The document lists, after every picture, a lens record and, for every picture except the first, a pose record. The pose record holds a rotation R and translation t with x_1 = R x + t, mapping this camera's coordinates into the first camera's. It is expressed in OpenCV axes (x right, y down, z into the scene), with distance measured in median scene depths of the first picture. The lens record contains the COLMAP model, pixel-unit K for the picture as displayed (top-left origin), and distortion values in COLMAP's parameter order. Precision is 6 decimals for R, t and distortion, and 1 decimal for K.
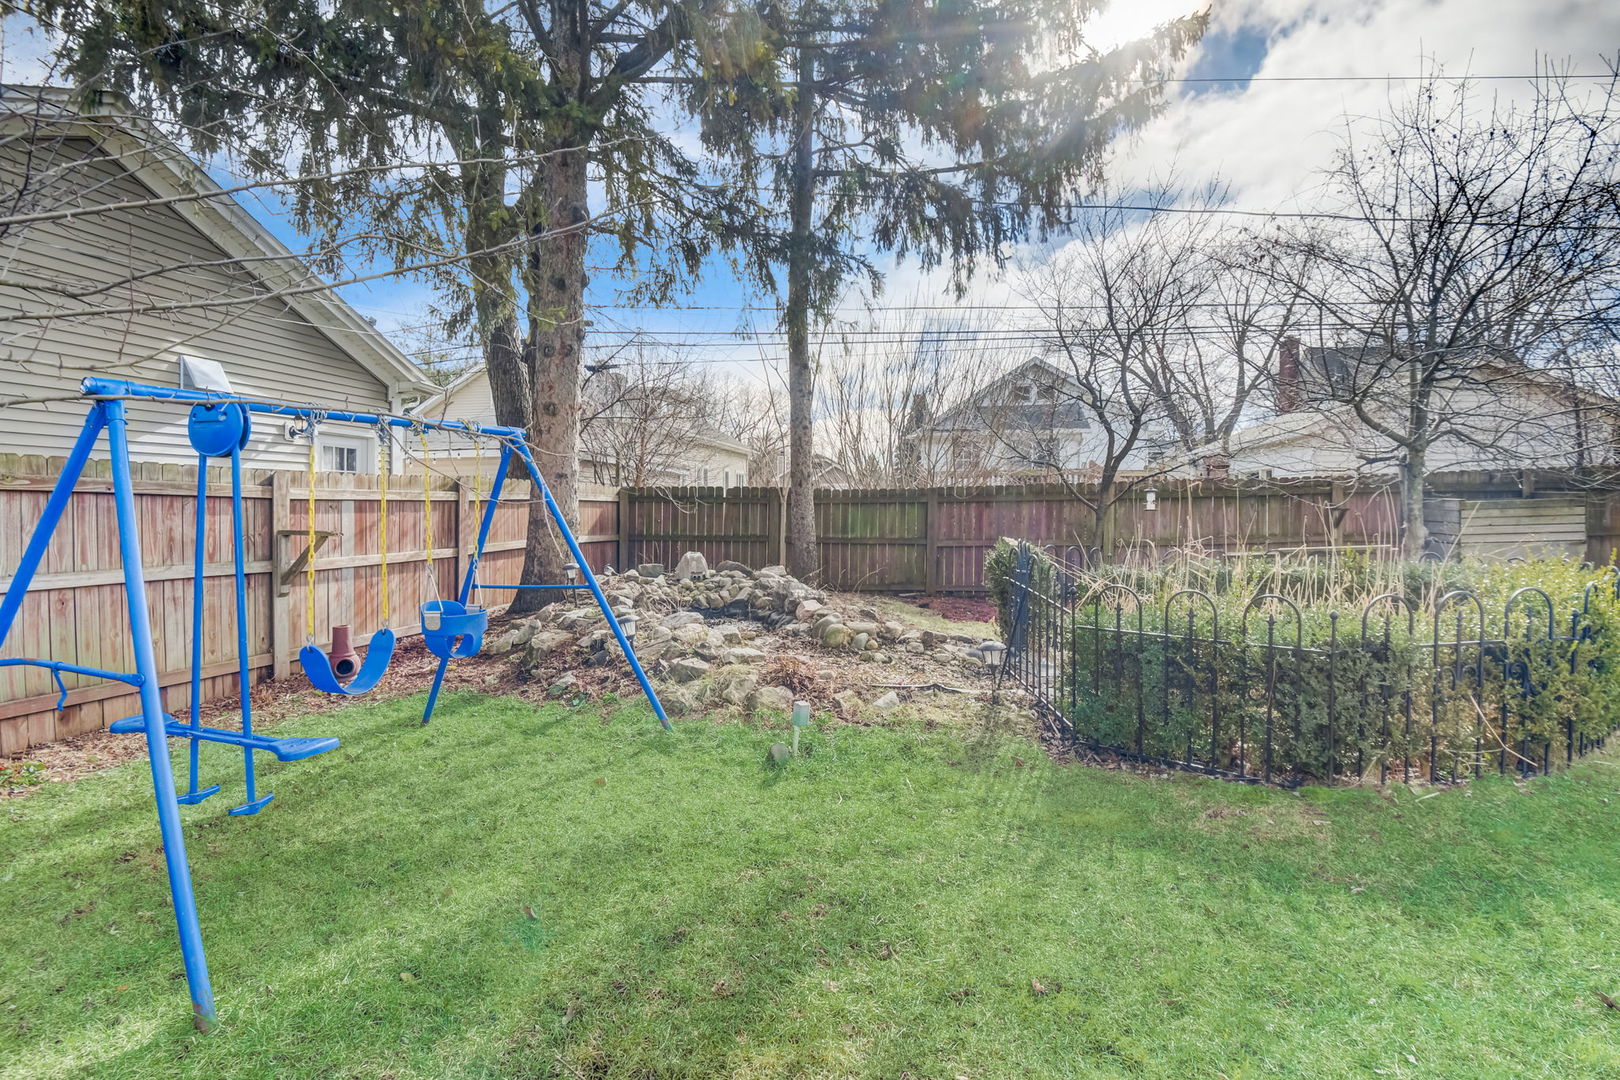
lens RADIAL K [[743.5, 0, 812.7], [0, 743.5, 538.8], [0, 0, 1]] dist [-0.008670, -0.020718]
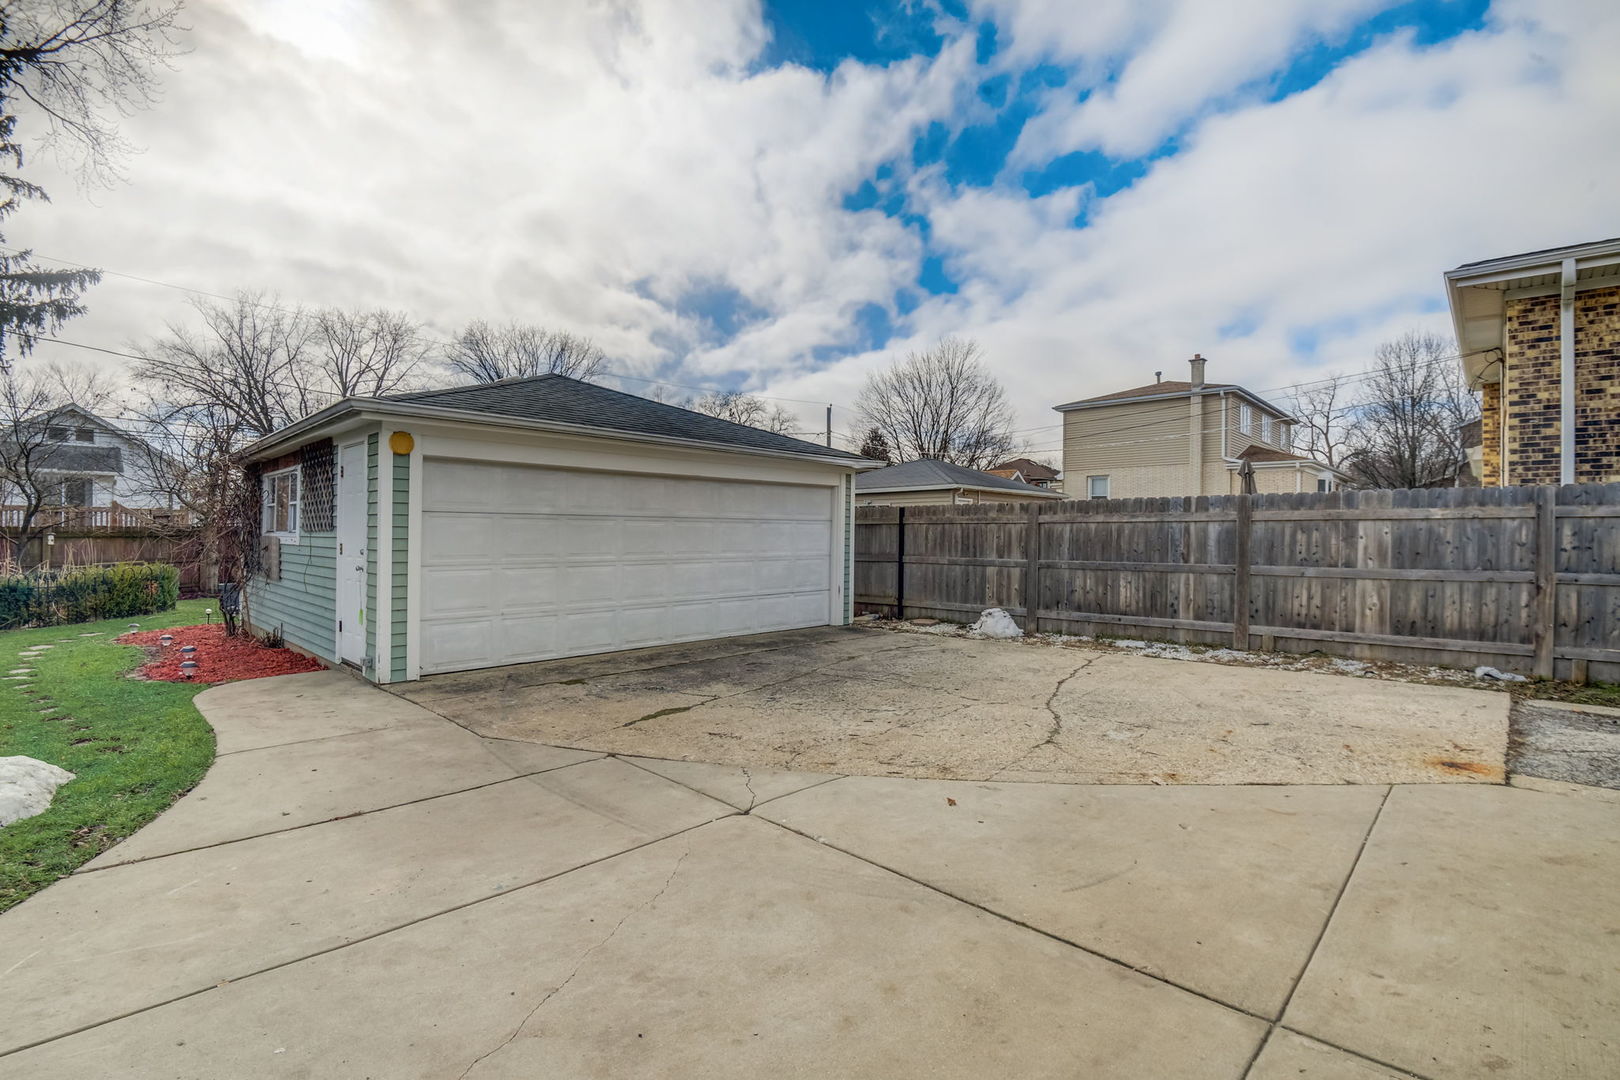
lens RADIAL K [[740.1, 0, 834.0], [0, 740.1, 540.6], [0, 0, 1]] dist [-0.002821, -0.020523]
pose [[0.534507, 0.002270, 0.845161, 0.005803], [0.024310, 0.999541, -0.018059, 0.028962], [-0.844815, 0.030198, 0.534206, -1.572557]]
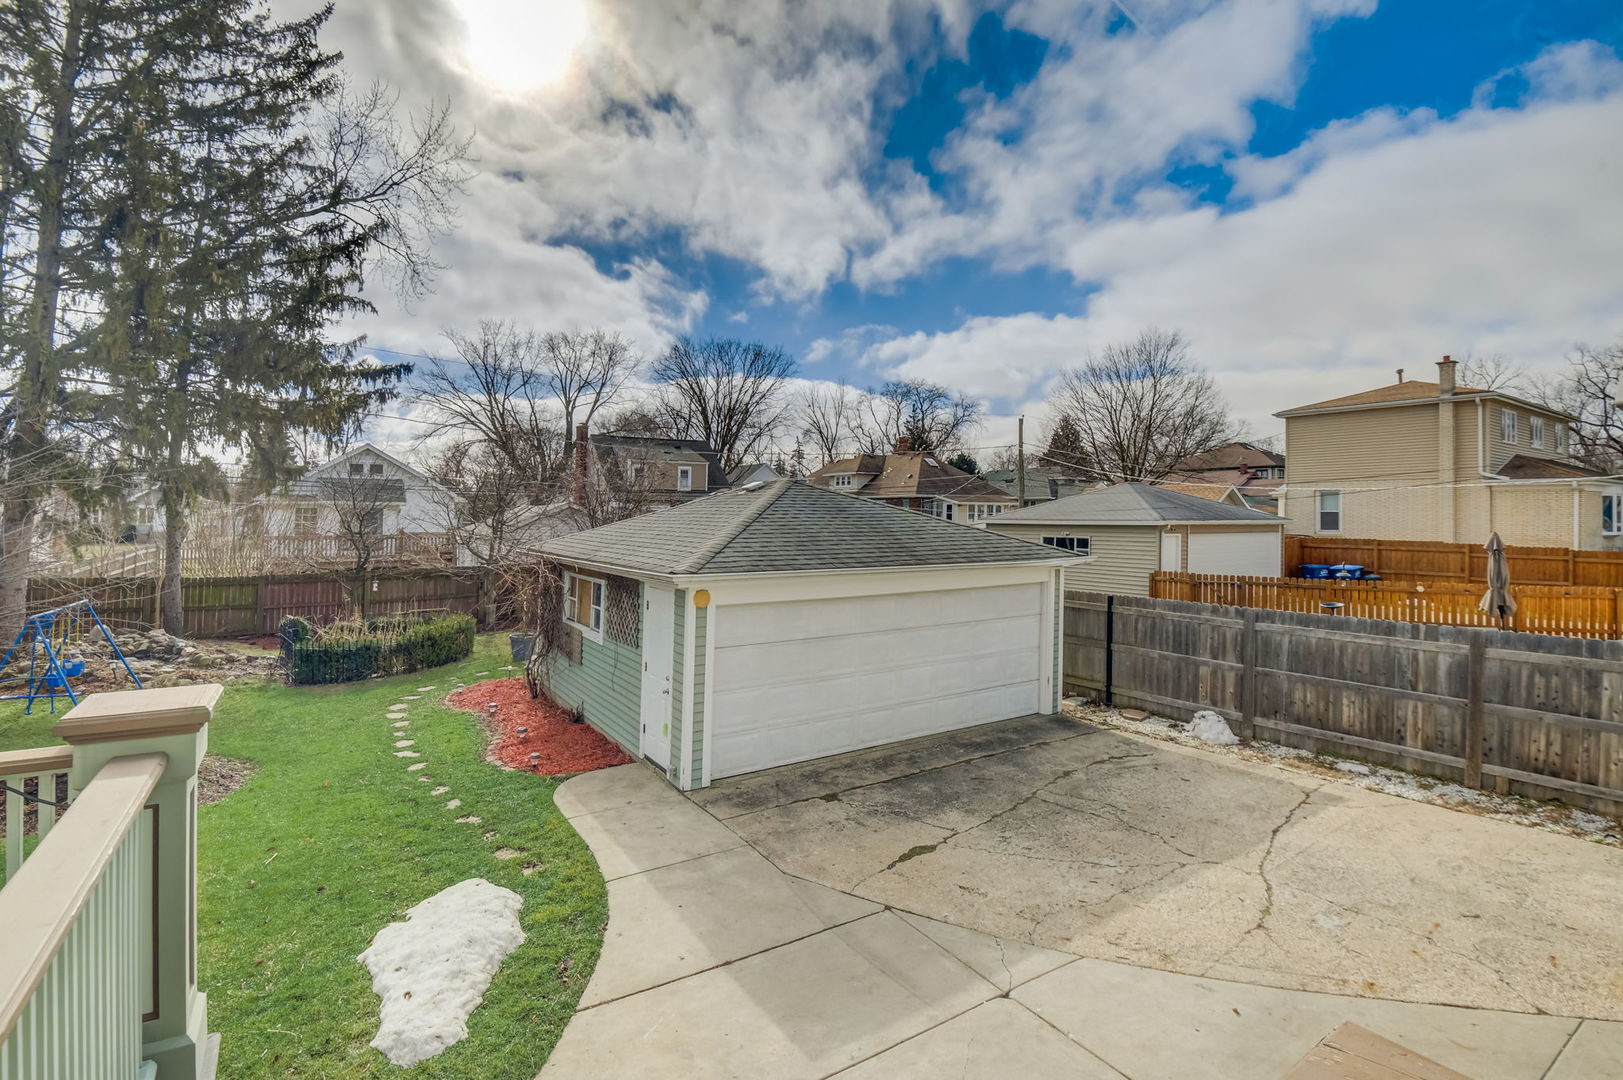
lens RADIAL K [[780.0, 0, 831.7], [0, 780.0, 501.7], [0, 0, 1]] dist [-0.043632, 0.000107]
pose [[0.717367, 0.019668, 0.696418, -0.168934], [0.018481, 0.998712, -0.047243, -0.173991], [-0.696450, 0.046761, 0.716080, -1.637565]]
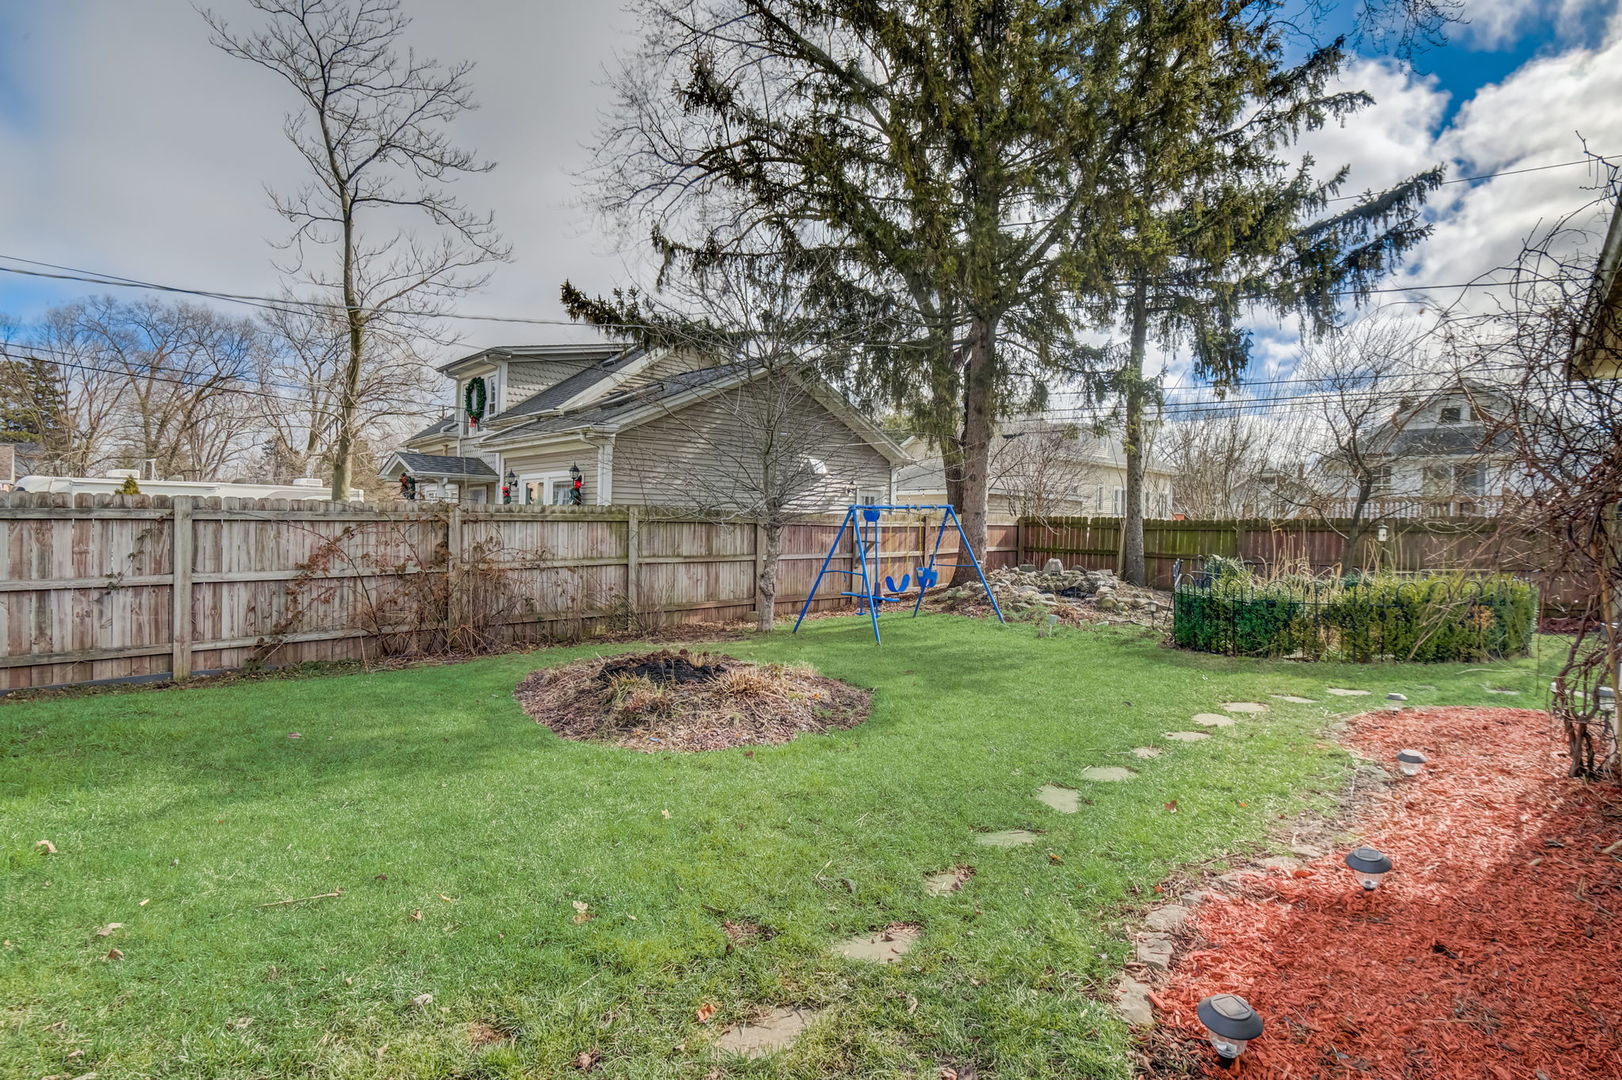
lens RADIAL K [[744.4, 0, 813.7], [0, 744.4, 538.8], [0, 0, 1]] dist [-0.008670, -0.020718]
pose [[0.837159, 0.025035, -0.546387, 0.326470], [-0.033706, 0.999415, -0.005851, 0.001218], [0.545920, 0.023315, 0.837513, -0.754830]]
